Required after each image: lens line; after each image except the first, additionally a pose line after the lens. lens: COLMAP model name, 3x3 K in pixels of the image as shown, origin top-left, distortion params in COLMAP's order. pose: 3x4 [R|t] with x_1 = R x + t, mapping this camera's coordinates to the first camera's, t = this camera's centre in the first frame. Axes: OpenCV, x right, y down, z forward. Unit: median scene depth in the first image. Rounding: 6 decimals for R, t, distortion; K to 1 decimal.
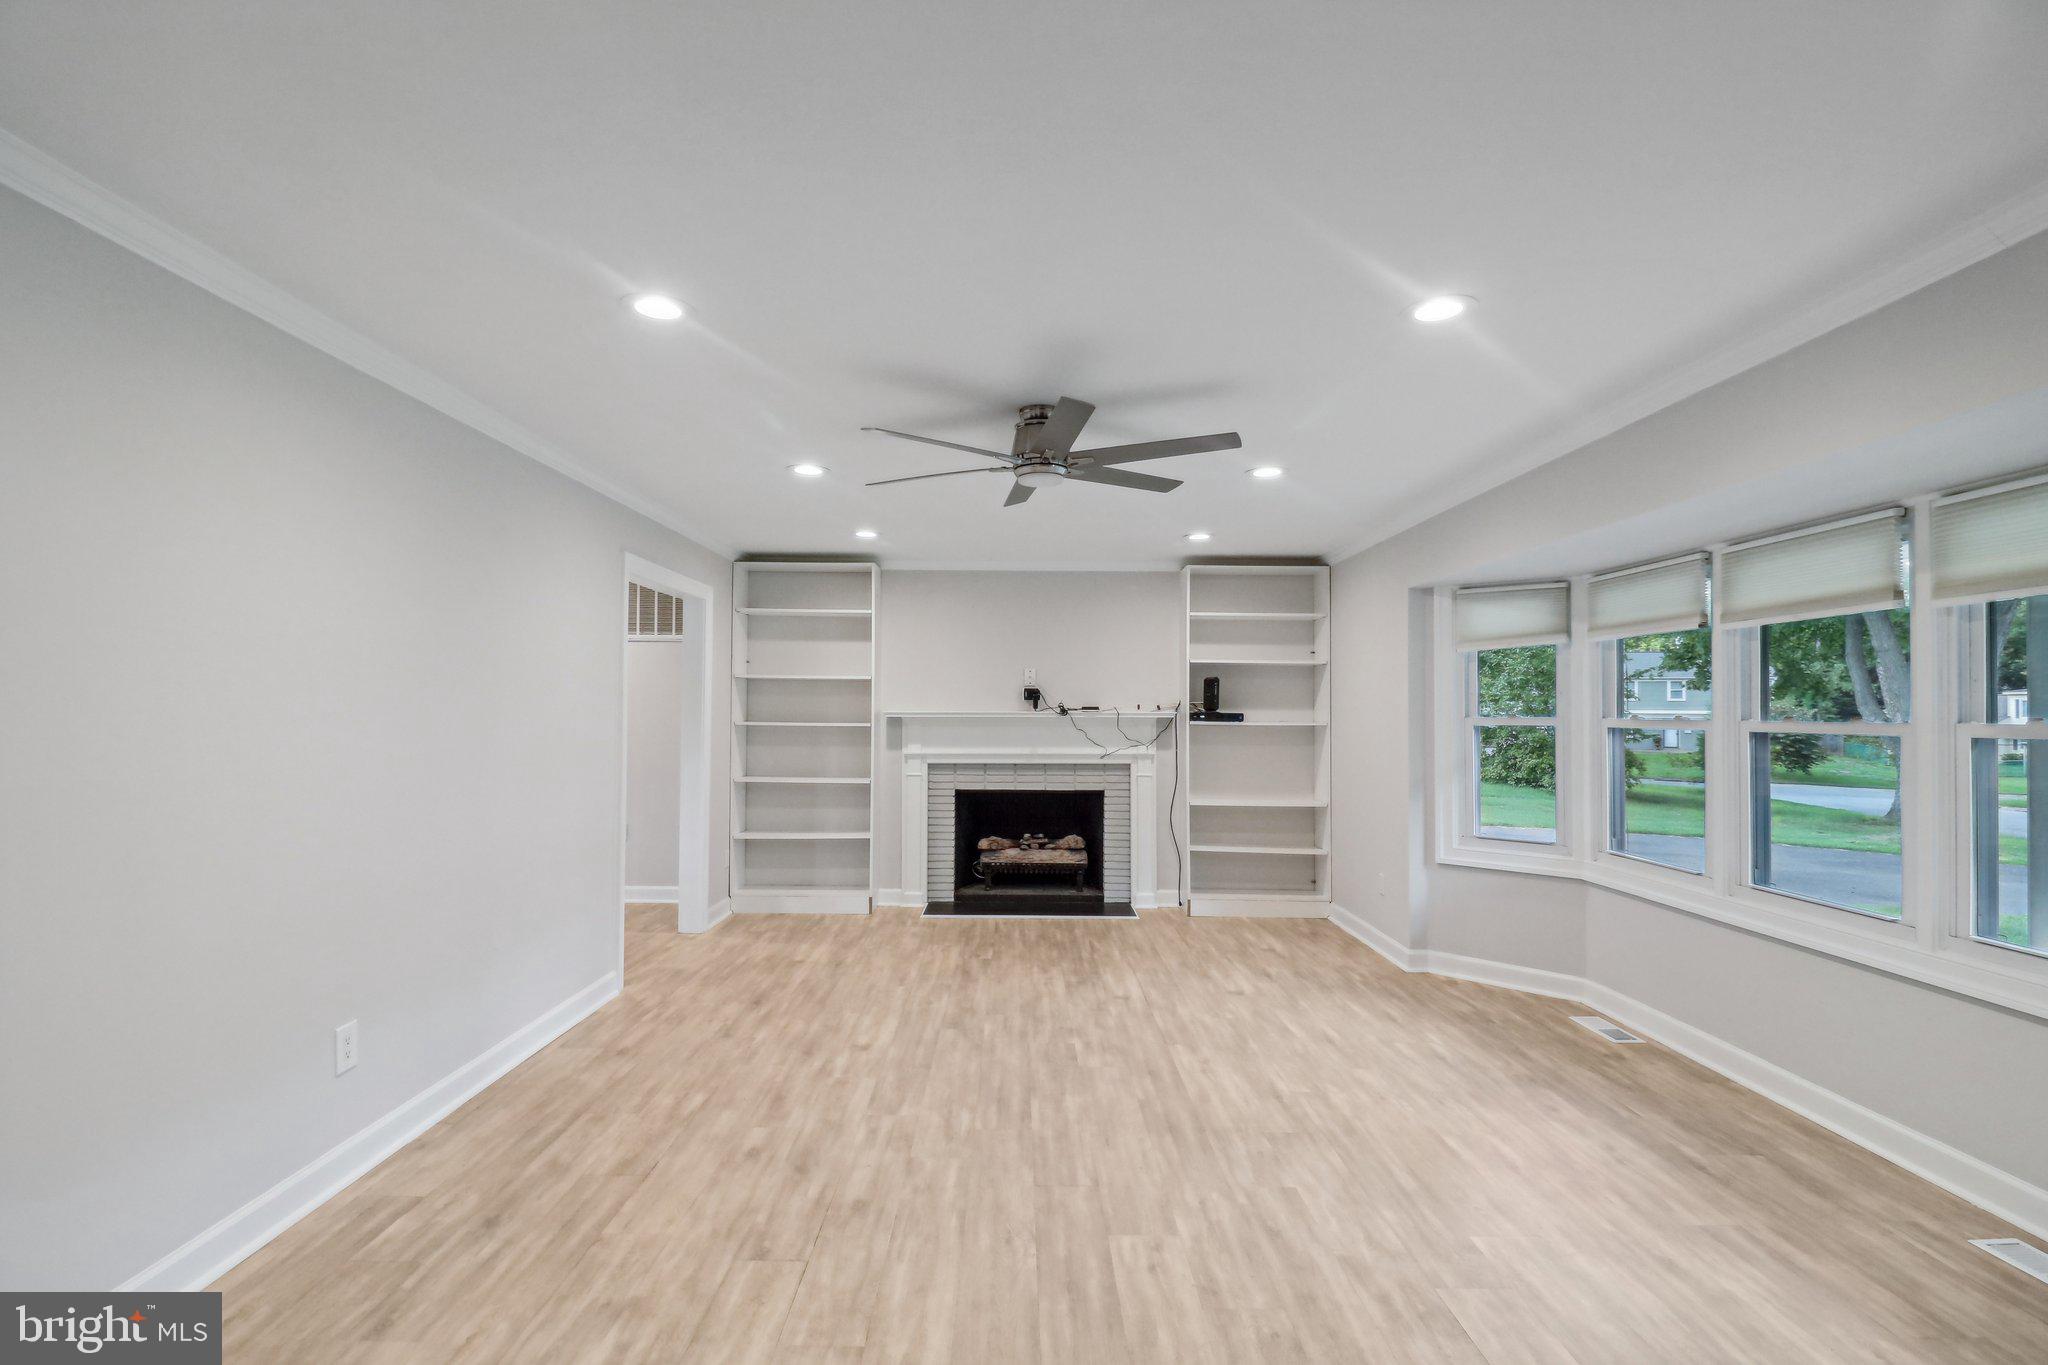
lens RADIAL K [[953.7, 0, 1010.7], [0, 953.7, 652.6], [0, 0, 1]] dist [0.012503, -0.012288]
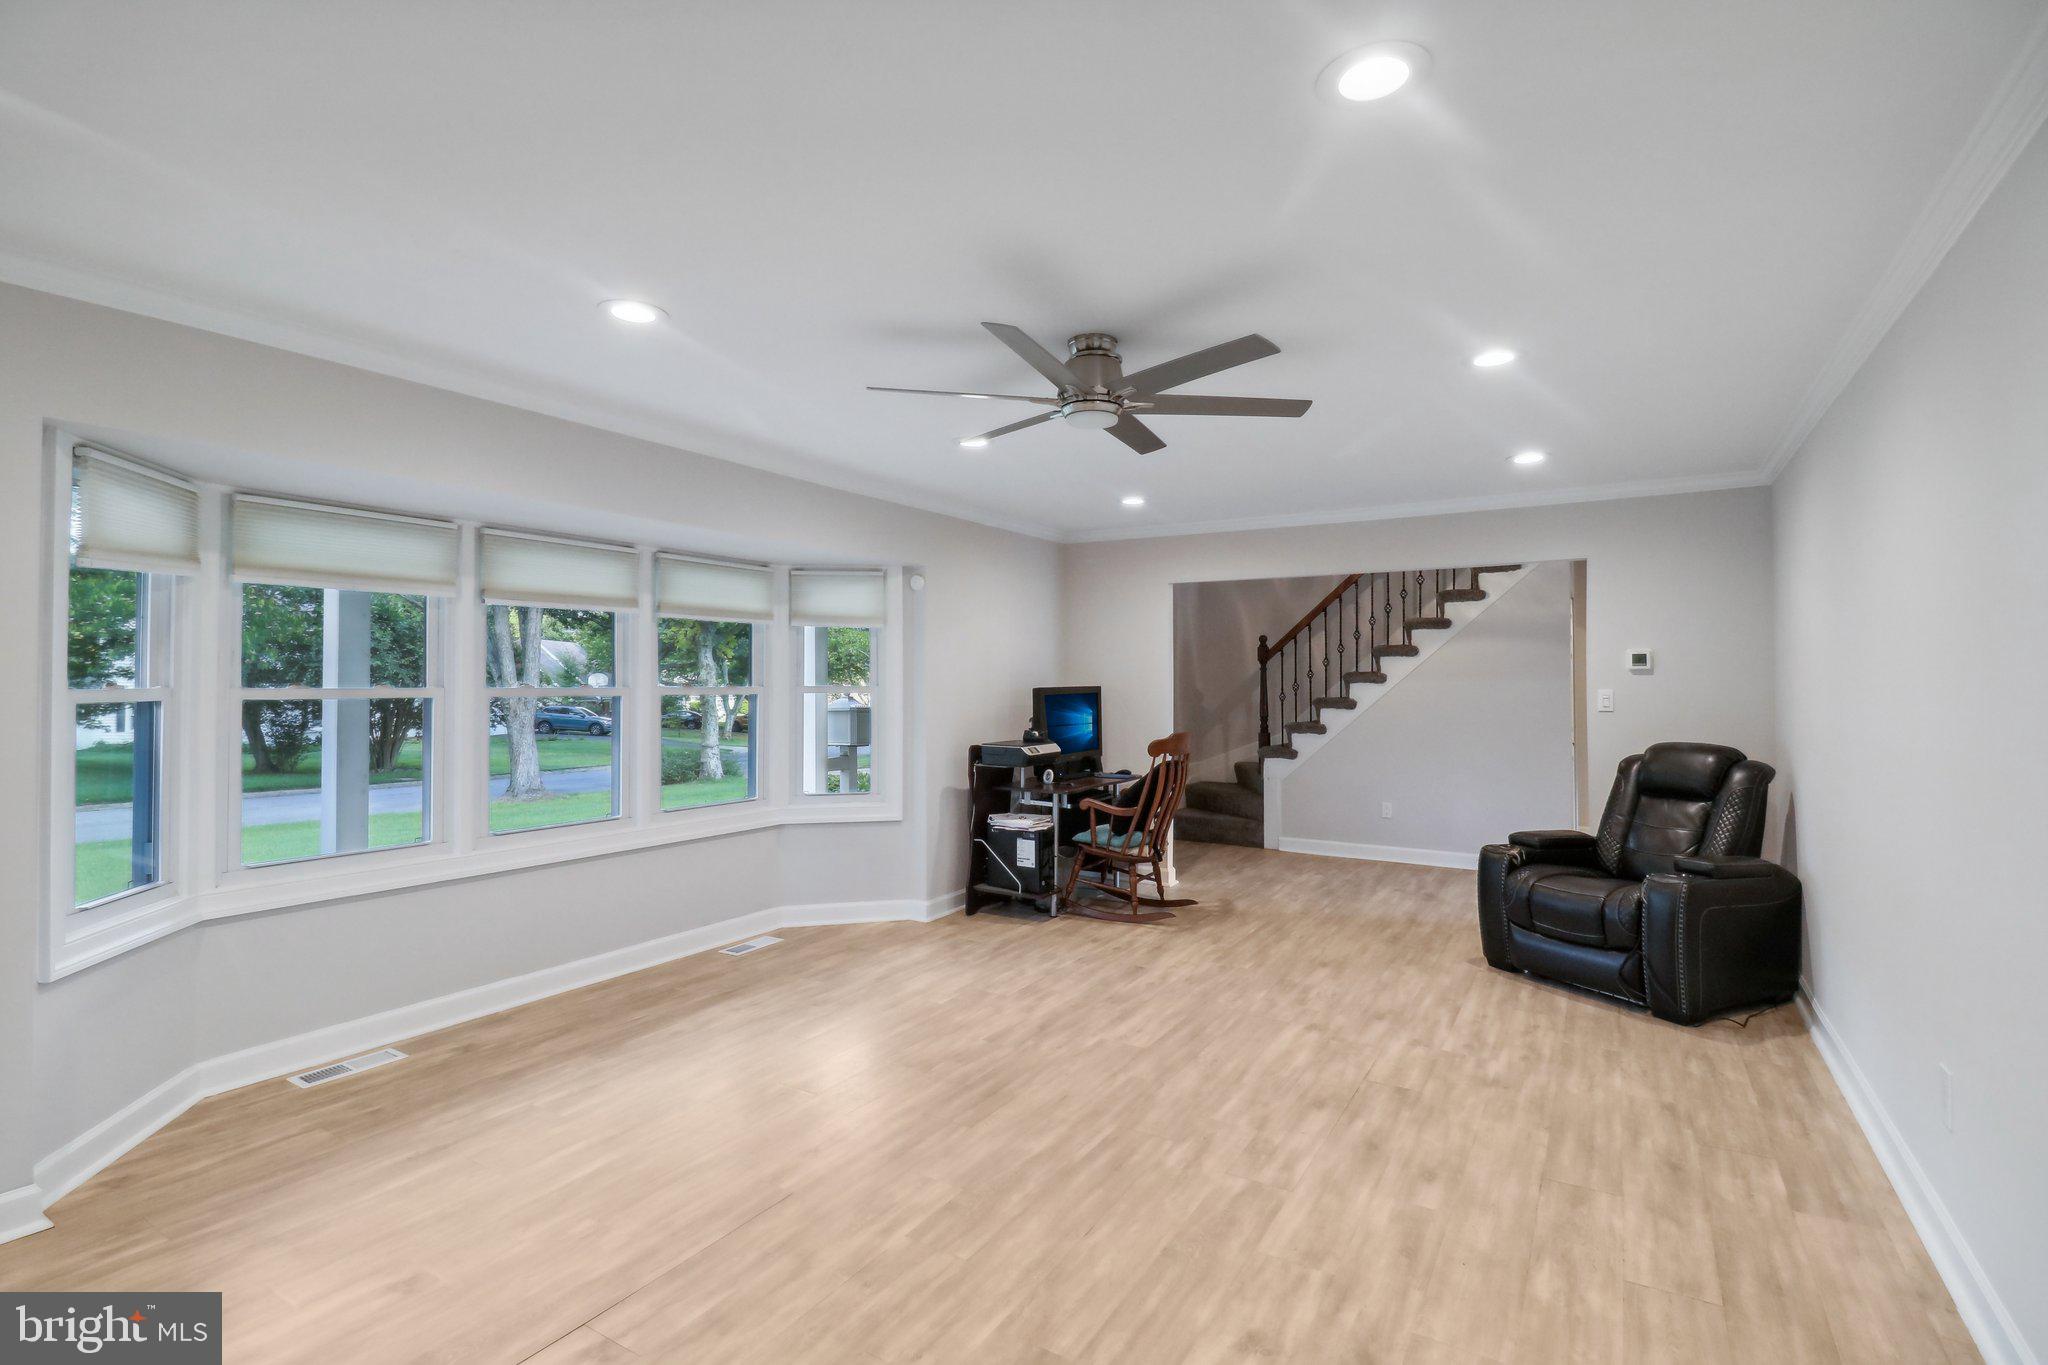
lens RADIAL K [[946.9, 0, 1020.7], [0, 946.9, 662.6], [0, 0, 1]] dist [0.024862, -0.015425]
pose [[-0.850831, 0.003397, 0.525428, -0.401599], [-0.038862, 0.996833, -0.069376, 0.113349], [-0.524000, -0.079447, -0.848005, 1.929959]]
